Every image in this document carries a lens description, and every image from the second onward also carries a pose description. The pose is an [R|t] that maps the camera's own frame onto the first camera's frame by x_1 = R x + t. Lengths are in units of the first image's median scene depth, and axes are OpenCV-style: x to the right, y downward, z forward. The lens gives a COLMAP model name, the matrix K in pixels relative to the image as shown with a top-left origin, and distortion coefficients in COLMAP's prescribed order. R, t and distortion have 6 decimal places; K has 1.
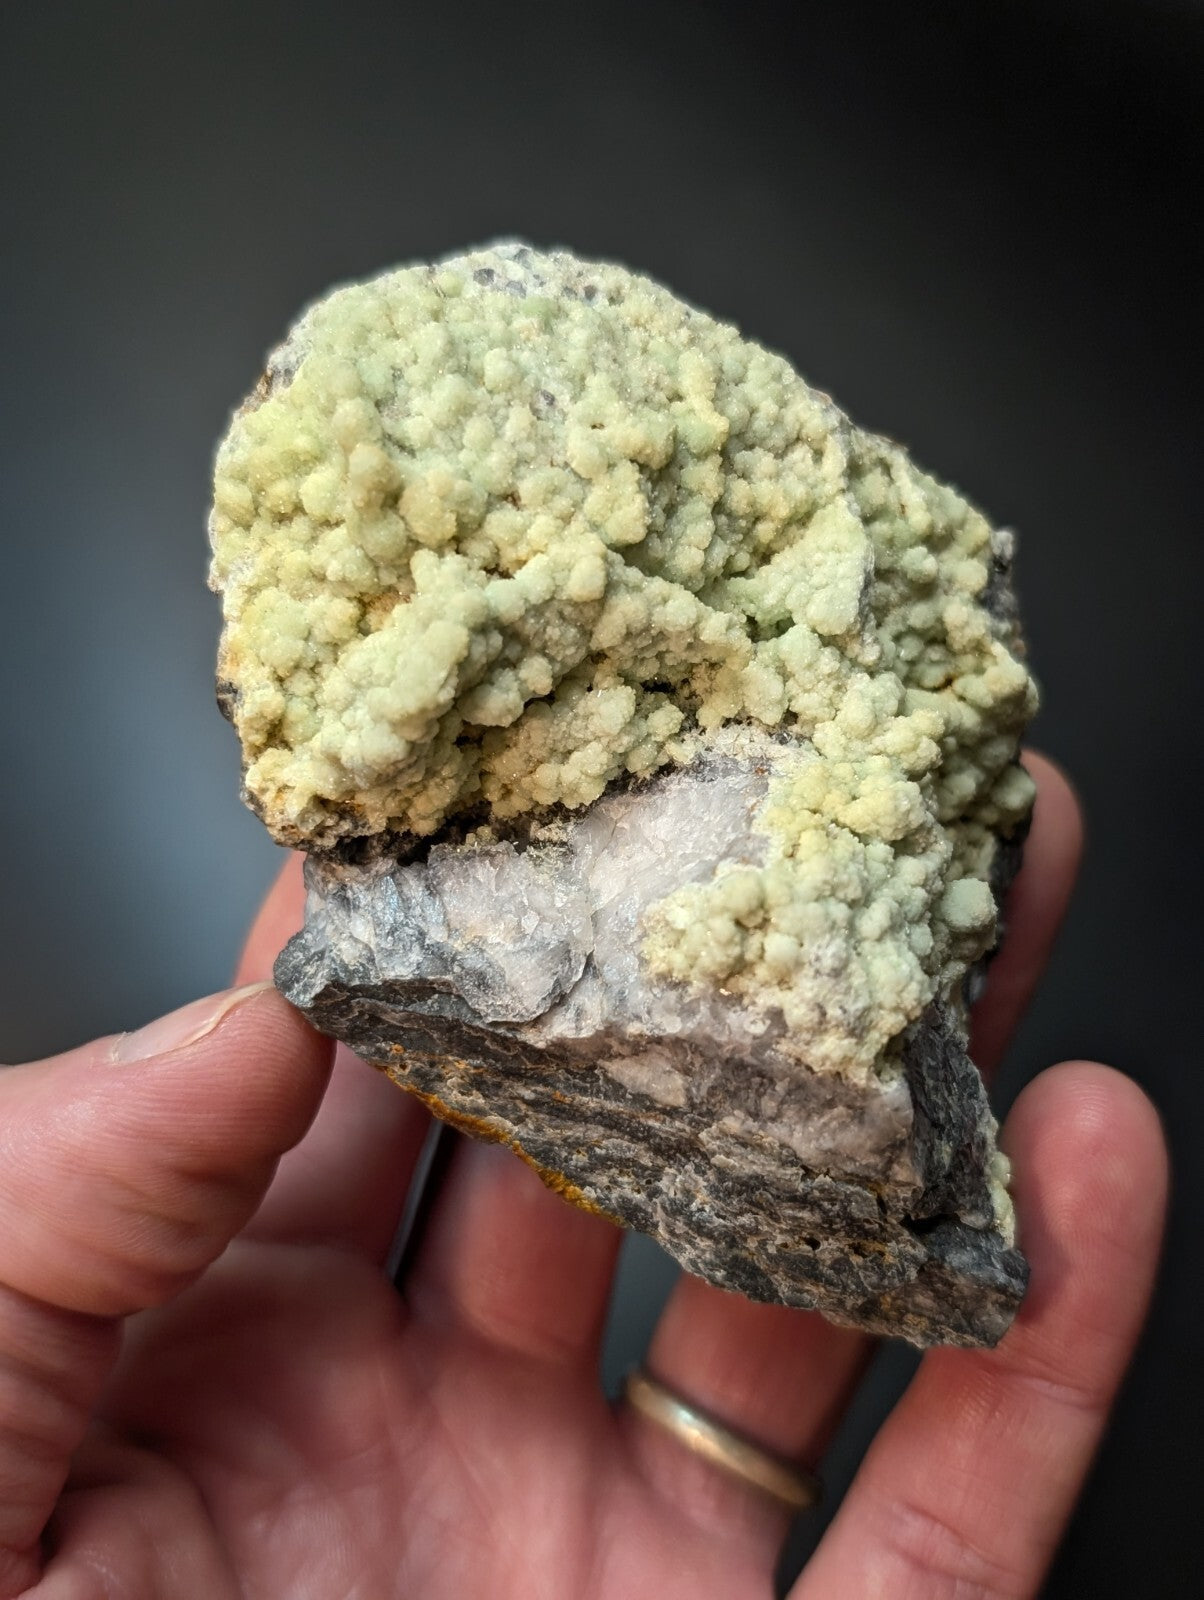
lens RADIAL K [[1940.5, 0, 635.1], [0, 1940.5, 794.8], [0, 0, 1]] dist [0.076008, -0.046470]
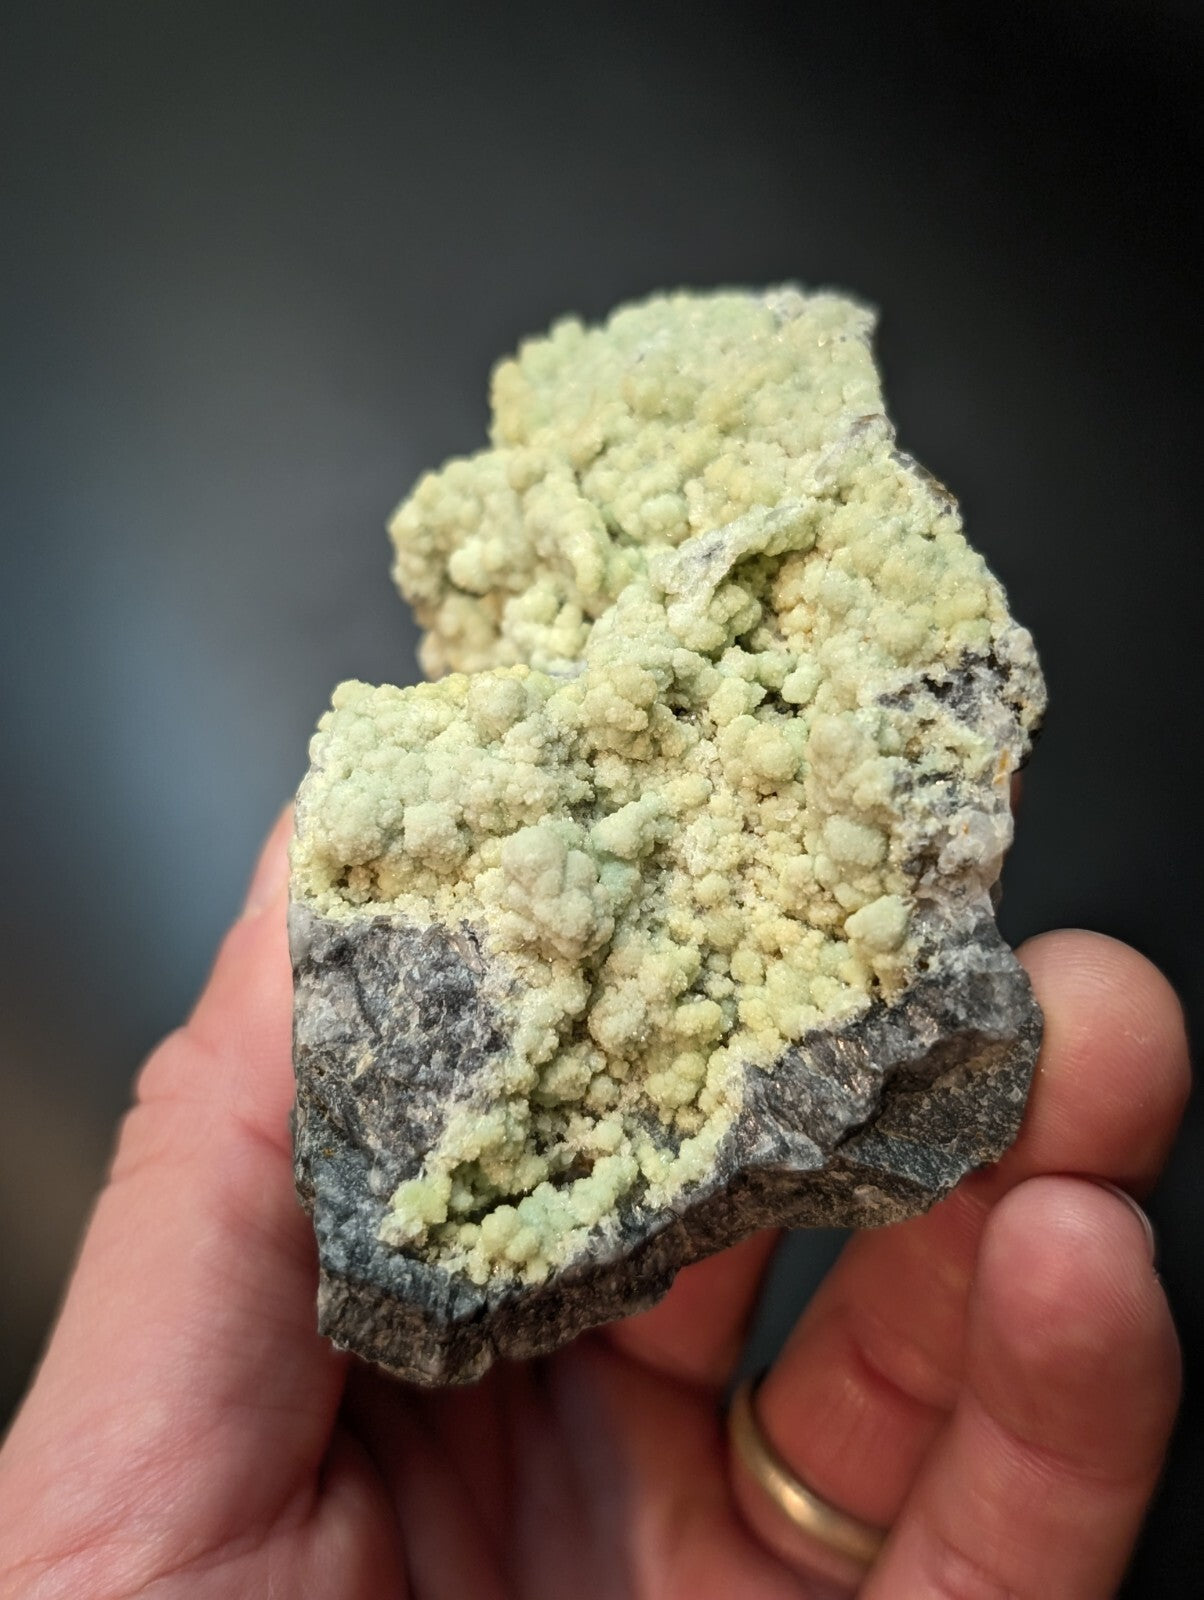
lens RADIAL K [[1940.5, 0, 635.1], [0, 1940.5, 794.8], [0, 0, 1]] dist [0.076008, -0.046470]
pose [[0.243612, 0.173149, -0.954292, 1.050537], [-0.545899, 0.837756, 0.012647, -0.002659], [0.801653, 0.517865, 0.298609, 0.767121]]
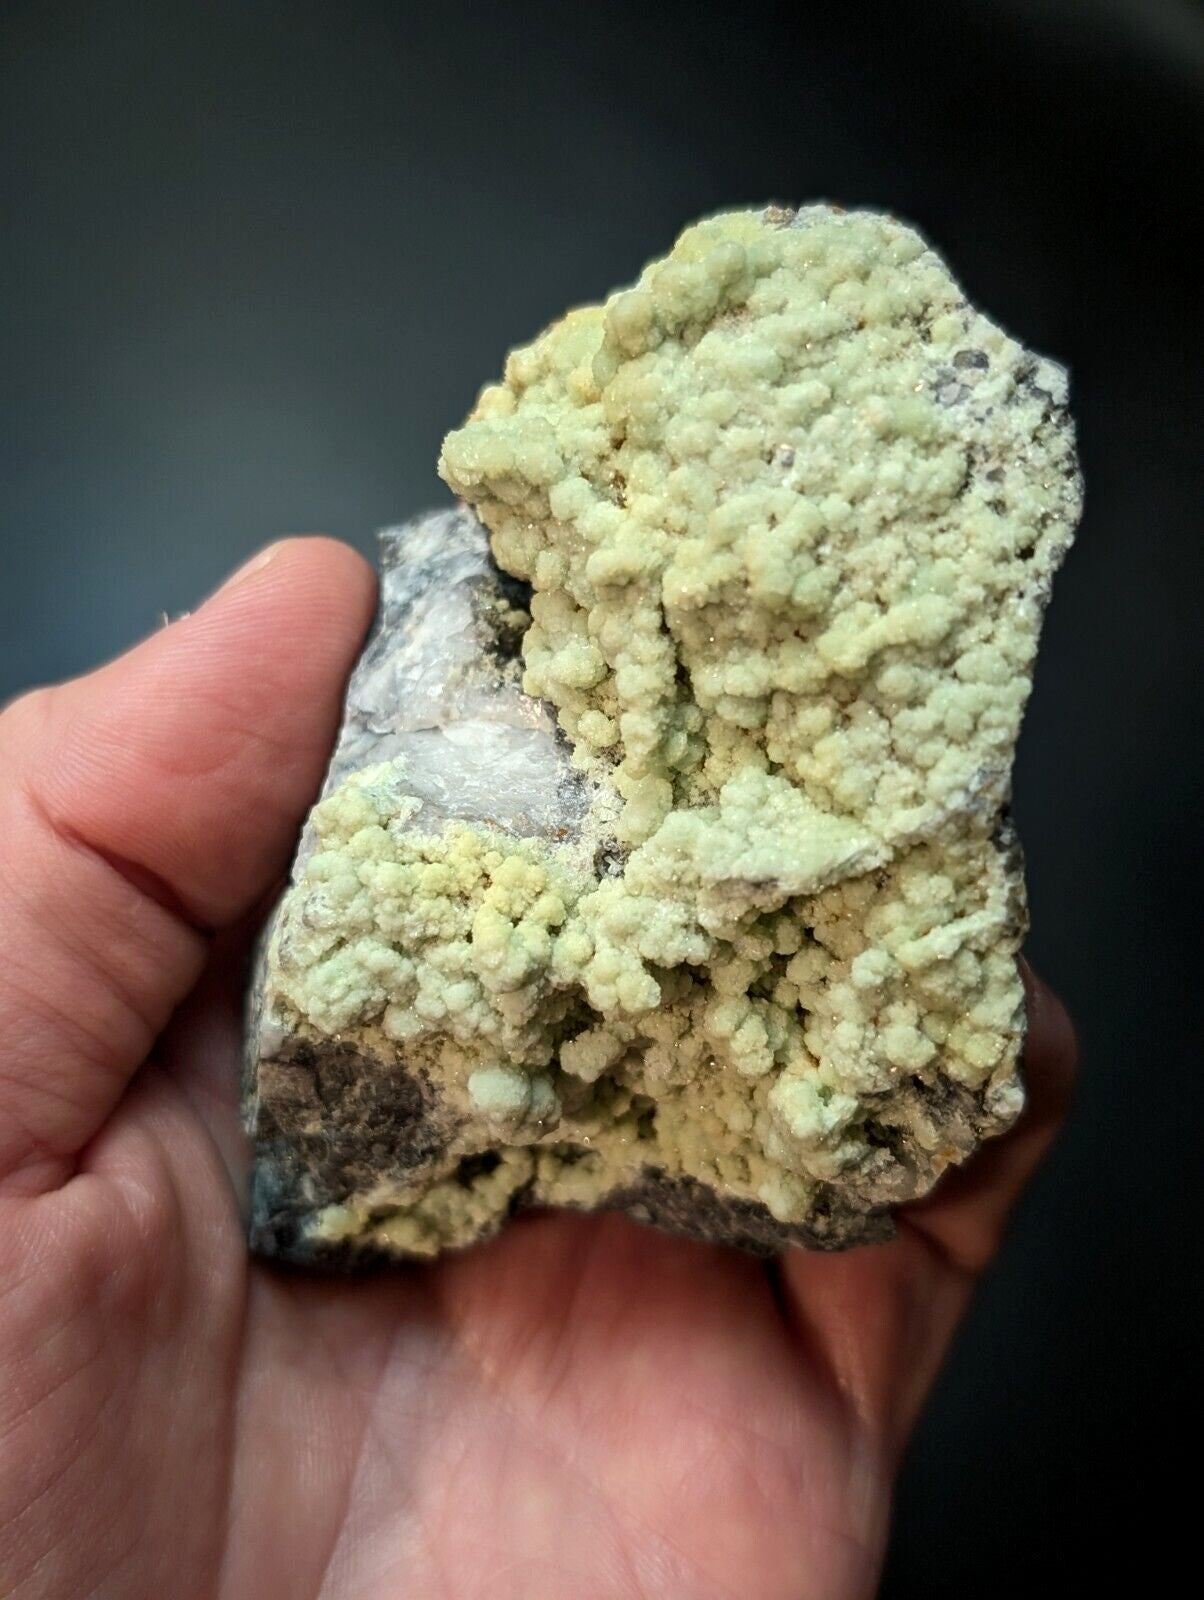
lens RADIAL K [[1940.5, 0, 635.1], [0, 1940.5, 794.8], [0, 0, 1]] dist [0.076008, -0.046470]
pose [[0.114348, 0.907553, -0.404069, 0.437309], [-0.746369, 0.346914, 0.567965, -0.588269], [0.655636, 0.236638, 0.717038, 0.335735]]
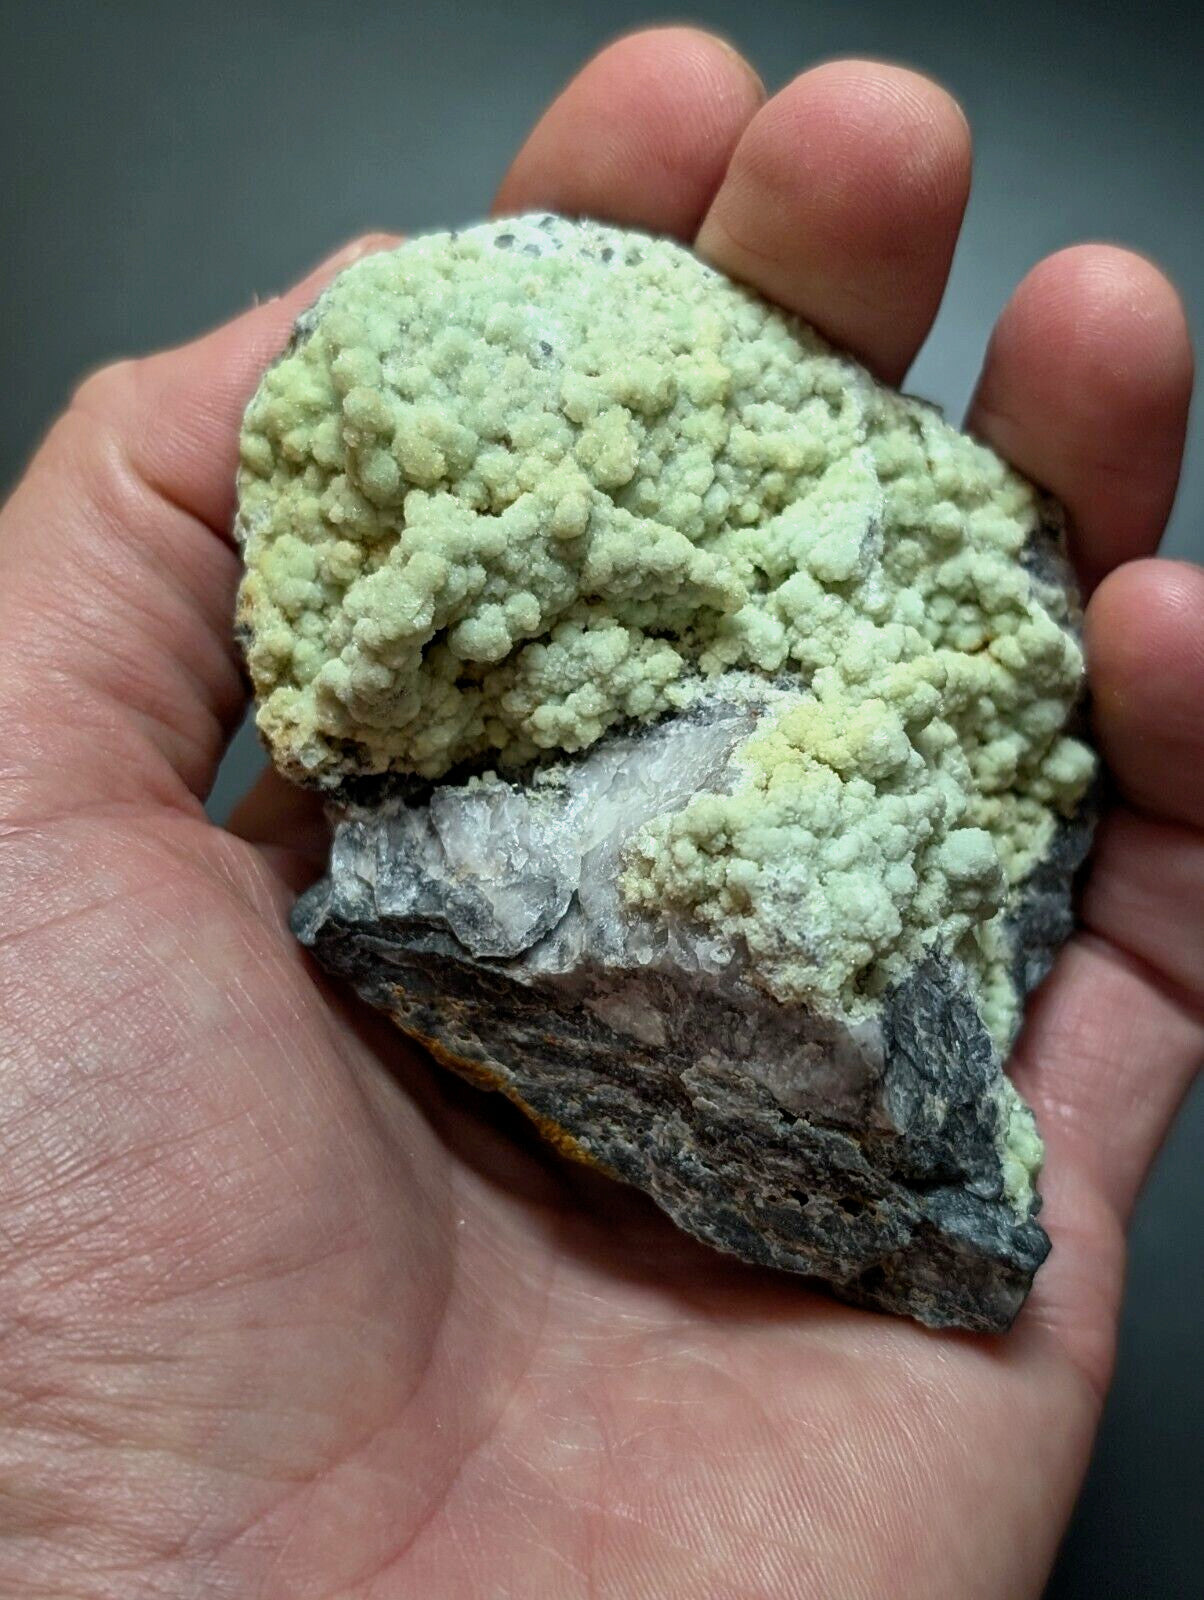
lens RADIAL K [[2218.5, 0, 636.8], [0, 2218.5, 759.1], [0, 0, 1]] dist [0.099054, 0.000070]
pose [[0.985314, 0.007603, -0.170582, 0.199987], [-0.023690, 0.995434, -0.092470, 0.117848], [0.169100, 0.095153, 0.980995, -0.125790]]
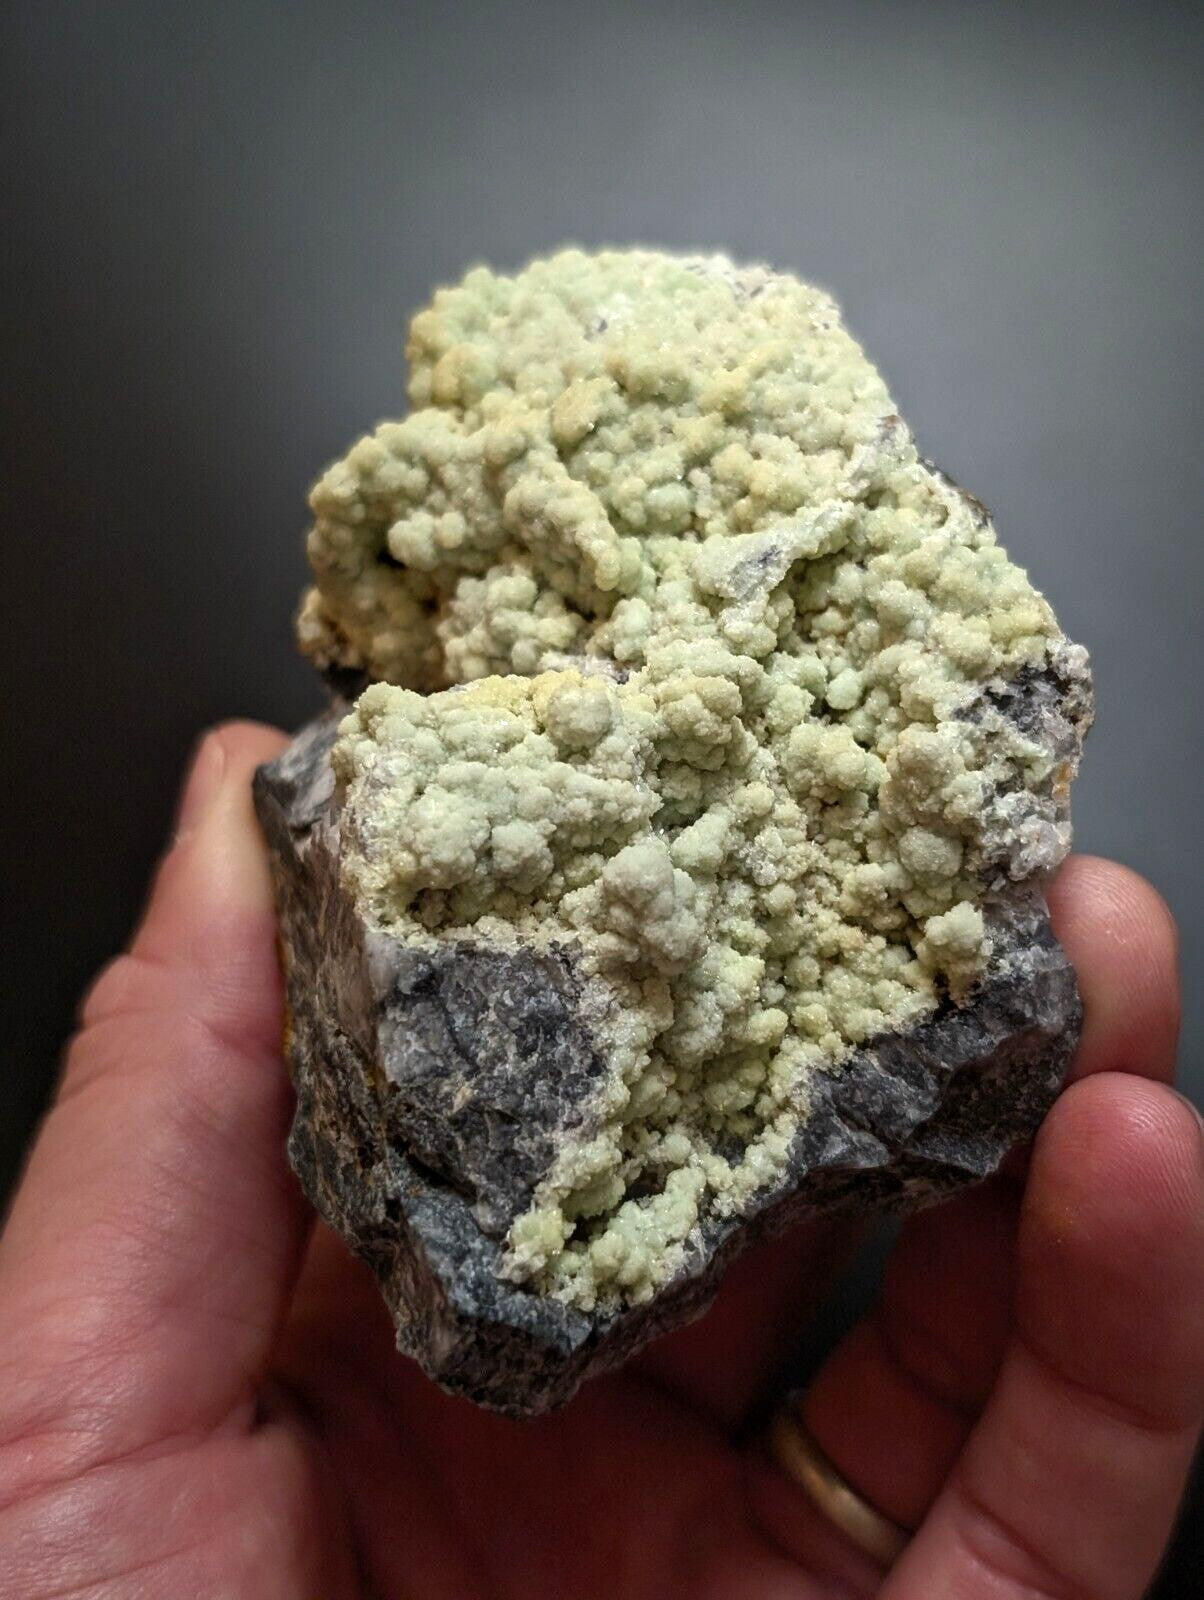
lens RADIAL K [[2191.4, 0, 691.0], [0, 2191.4, 827.6], [0, 0, 1]] dist [0.118750, 0.001896]
pose [[0.581344, 0.239202, -0.777702, 0.965716], [-0.513959, 0.848939, -0.123080, 0.151549], [0.630781, 0.471259, 0.616466, 0.400053]]
